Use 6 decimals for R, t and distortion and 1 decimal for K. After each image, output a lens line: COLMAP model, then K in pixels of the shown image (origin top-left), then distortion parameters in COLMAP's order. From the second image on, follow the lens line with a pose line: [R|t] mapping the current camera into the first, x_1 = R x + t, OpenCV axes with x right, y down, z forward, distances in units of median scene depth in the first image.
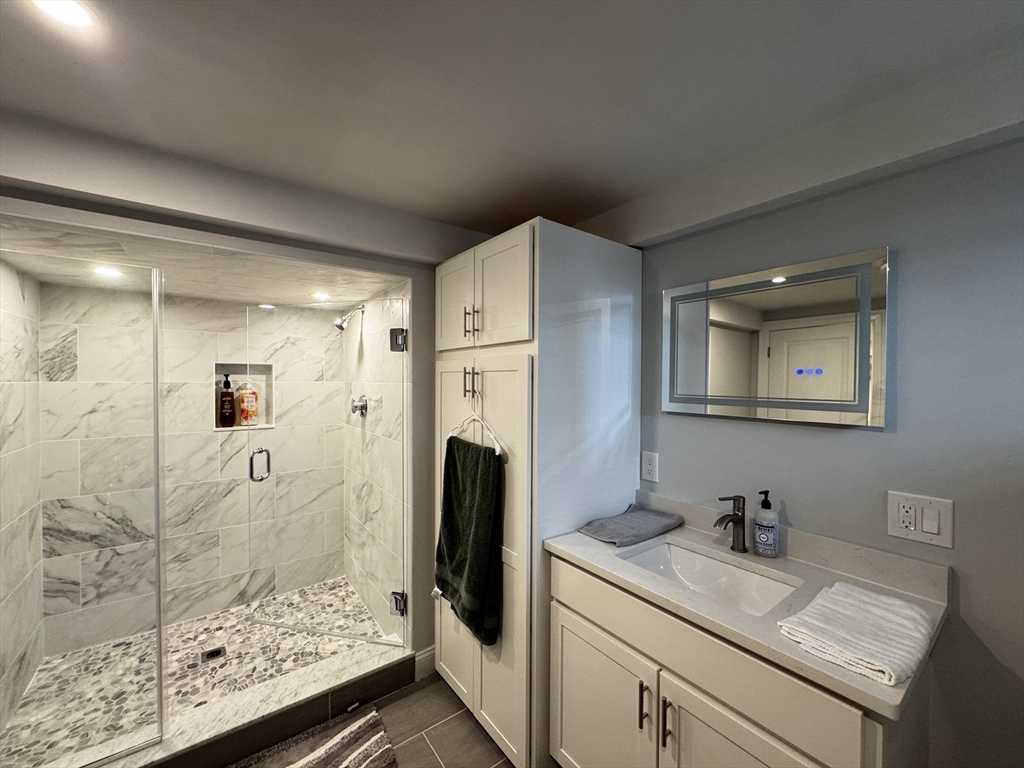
lens RADIAL K [[408.8, 0, 512.0], [0, 408.8, 384.0], [0, 0, 1]] dist [-0.001123, 0.000027]
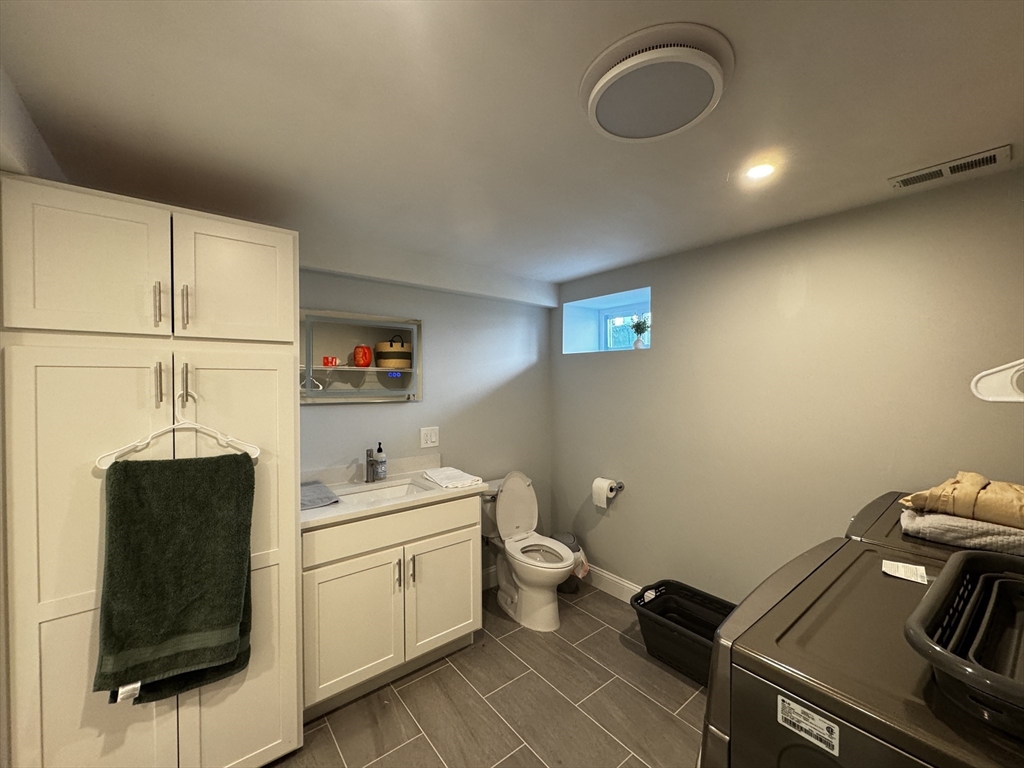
lens RADIAL K [[408.8, 0, 512.0], [0, 408.8, 384.0], [0, 0, 1]] dist [-0.001123, 0.000027]
pose [[-0.031068, -0.015007, 0.999405, -1.052019], [0.003143, 0.999881, 0.015112, -0.012059], [-0.999512, 0.003610, -0.031017, 0.451813]]
